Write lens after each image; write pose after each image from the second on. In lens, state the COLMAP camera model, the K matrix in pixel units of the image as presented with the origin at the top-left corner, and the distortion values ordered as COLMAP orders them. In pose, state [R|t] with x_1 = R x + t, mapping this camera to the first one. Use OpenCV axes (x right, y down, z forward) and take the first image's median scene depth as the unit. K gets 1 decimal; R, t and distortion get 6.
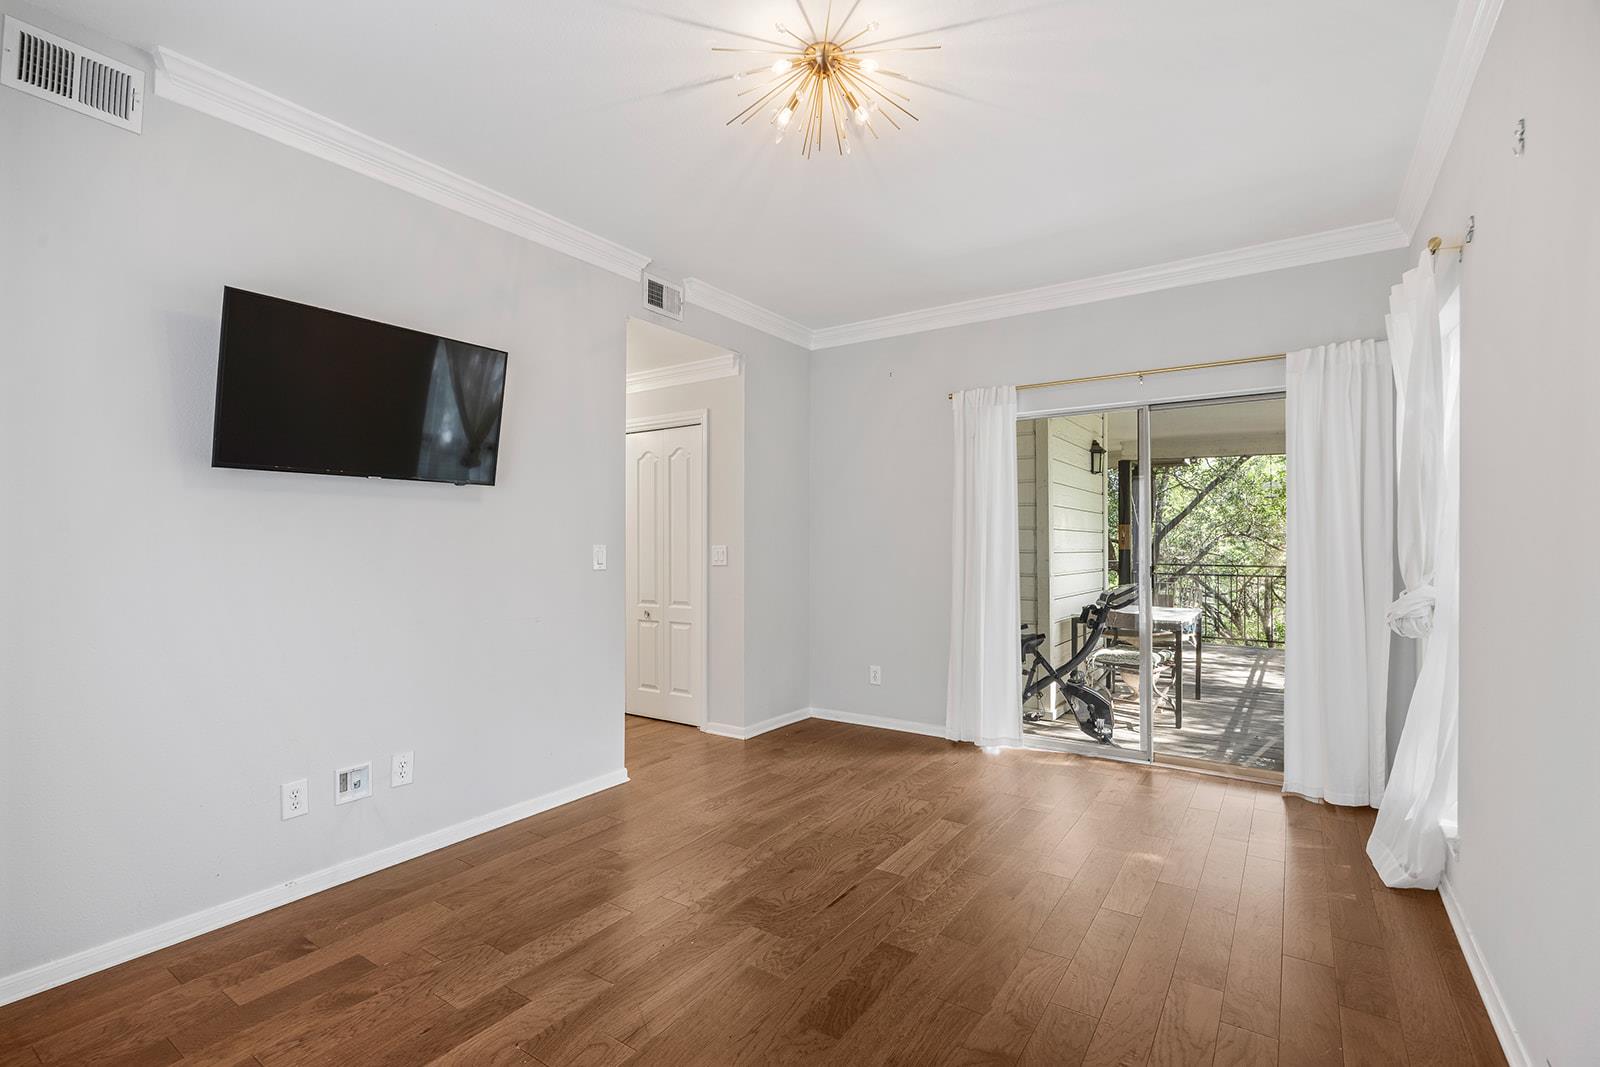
lens RADIAL K [[732.2, 0, 806.4], [0, 732.2, 534.6], [0, 0, 1]] dist [-0.005960, -0.000123]
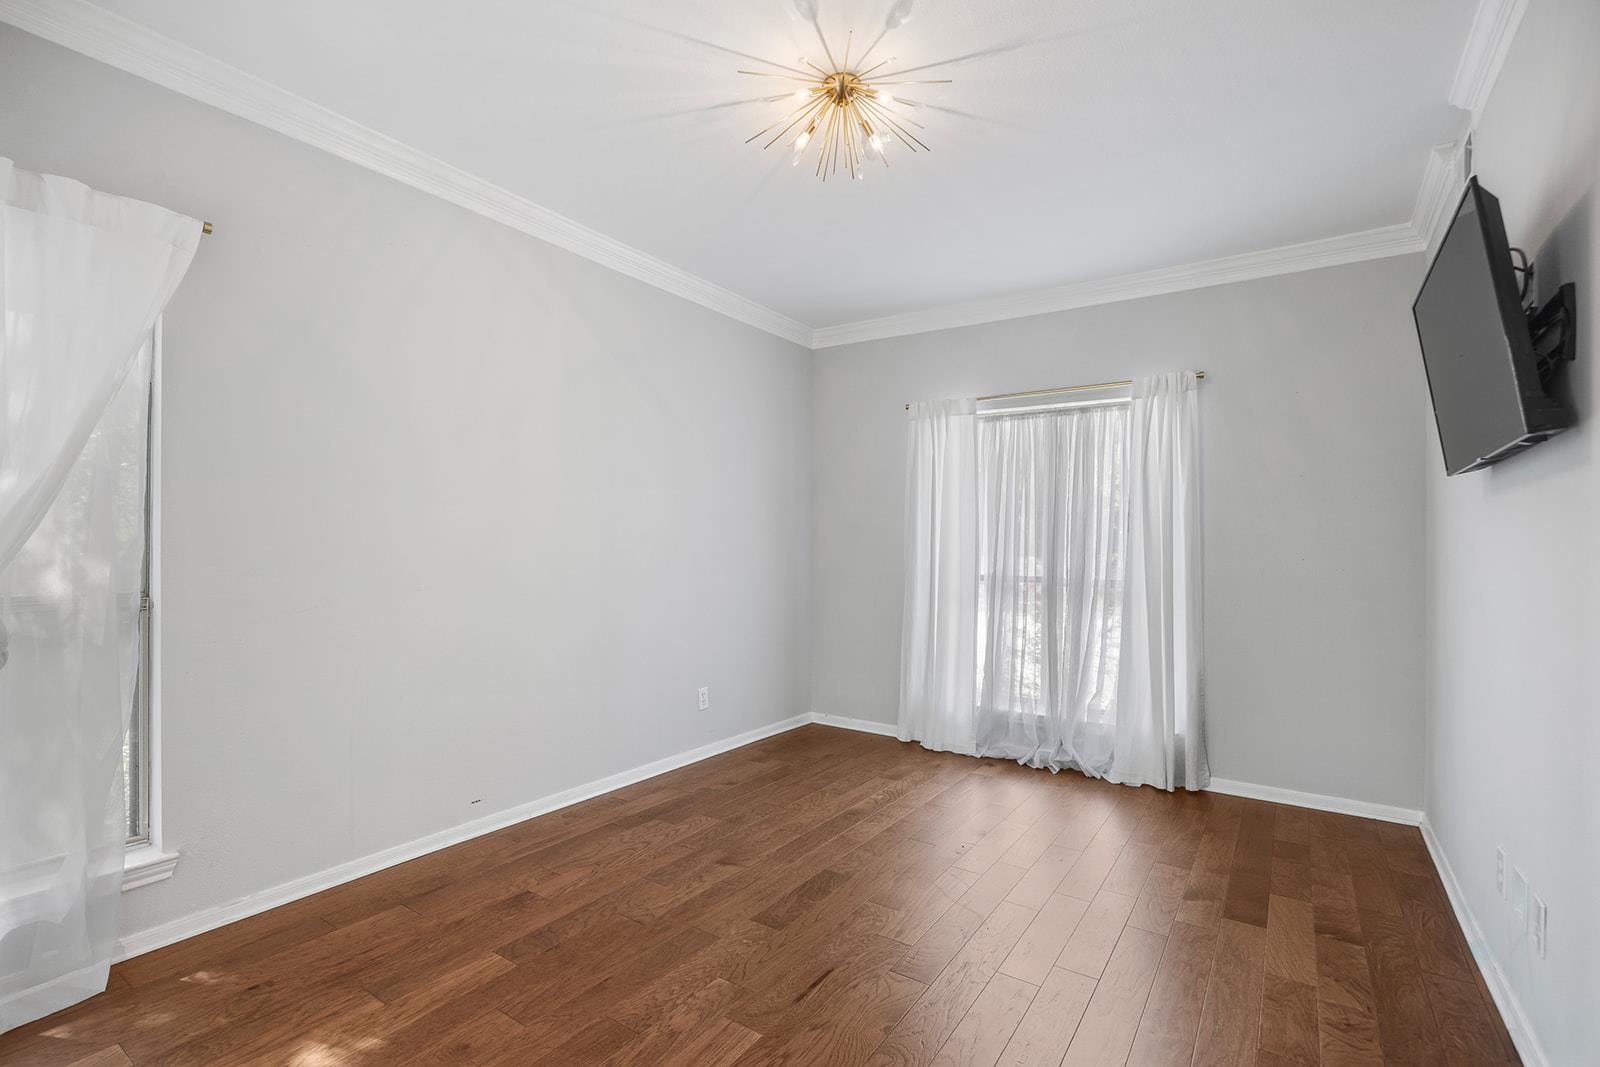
lens RADIAL K [[732.2, 0, 804.1], [0, 732.2, 534.0], [0, 0, 1]] dist [-0.005960, -0.000123]
pose [[-0.999944, -0.010525, -0.001357, 0.049448], [-0.010486, 0.999604, -0.026107, 0.015220], [0.001631, -0.026091, -0.999658, 1.325552]]
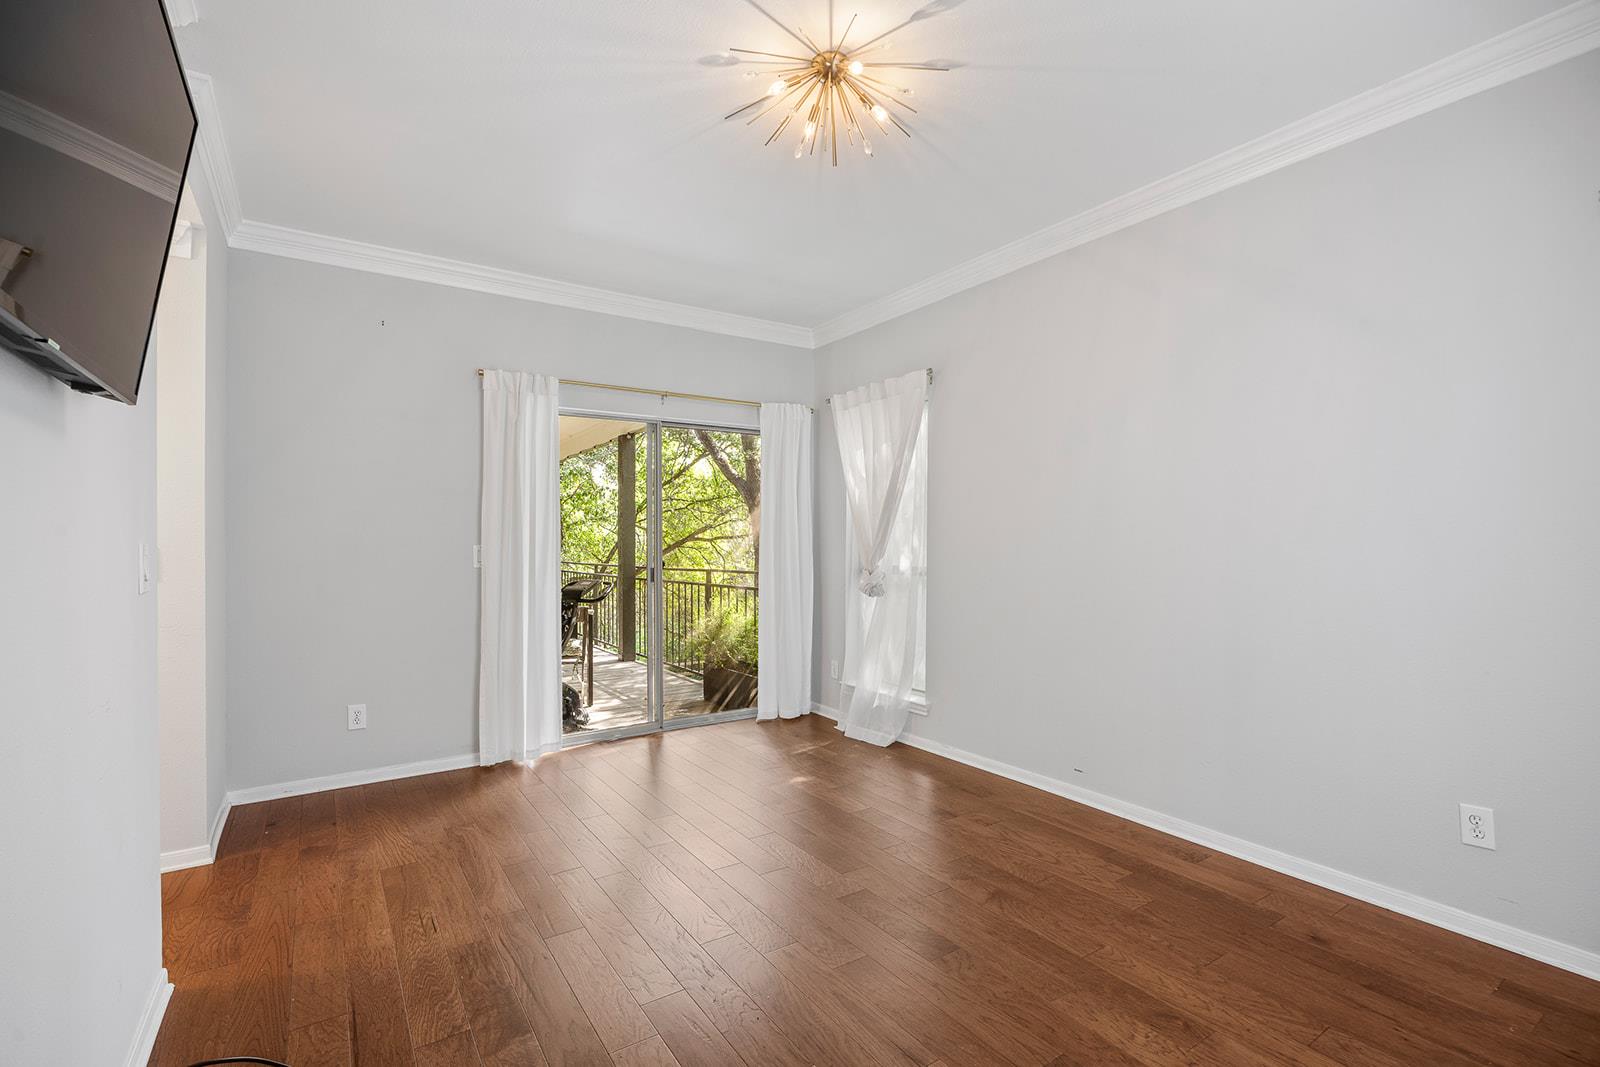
lens RADIAL K [[732.2, 0, 816.3], [0, 732.2, 542.7], [0, 0, 1]] dist [-0.005960, -0.000123]
pose [[0.366593, -0.003022, 0.930376, -0.610206], [-0.007475, 0.999953, 0.006193, 0.006480], [-0.930351, -0.009224, 0.366554, 0.406186]]
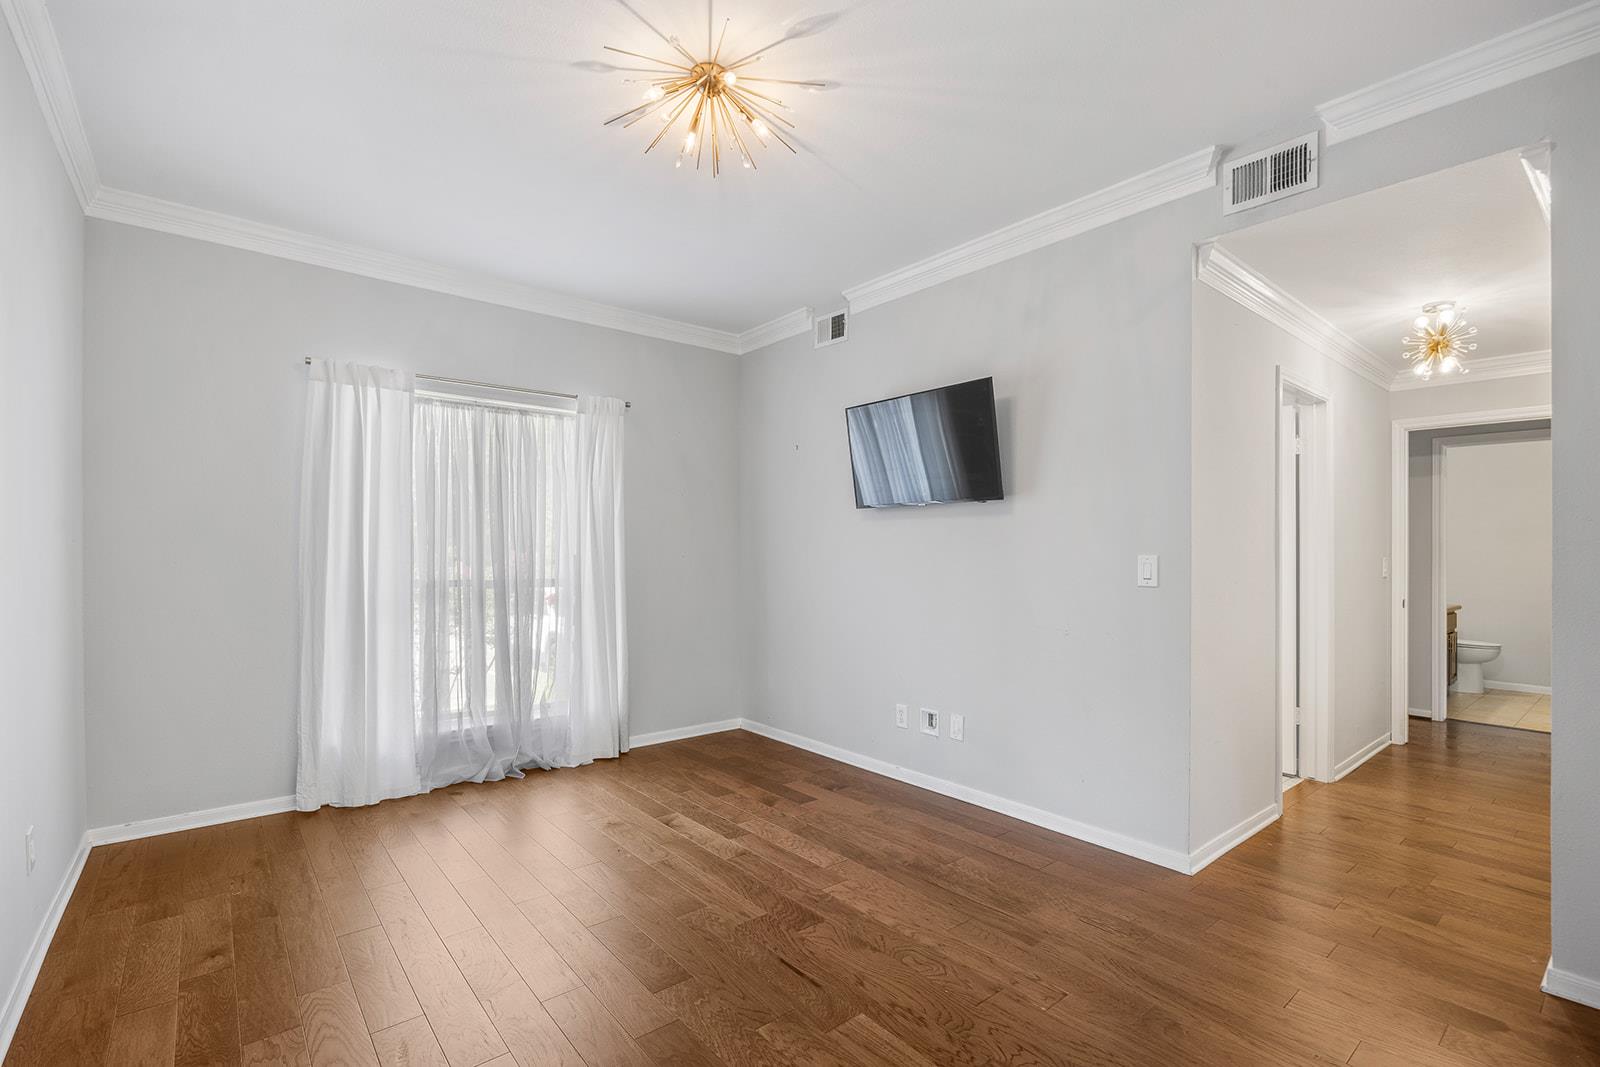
lens RADIAL K [[732.2, 0, 806.7], [0, 732.2, 547.4], [0, 0, 1]] dist [-0.005960, -0.000123]
pose [[-0.279965, -0.003250, -0.960005, 0.623969], [0.006645, 0.999964, -0.005323, 0.008052], [0.959987, -0.007869, -0.279933, 0.910834]]
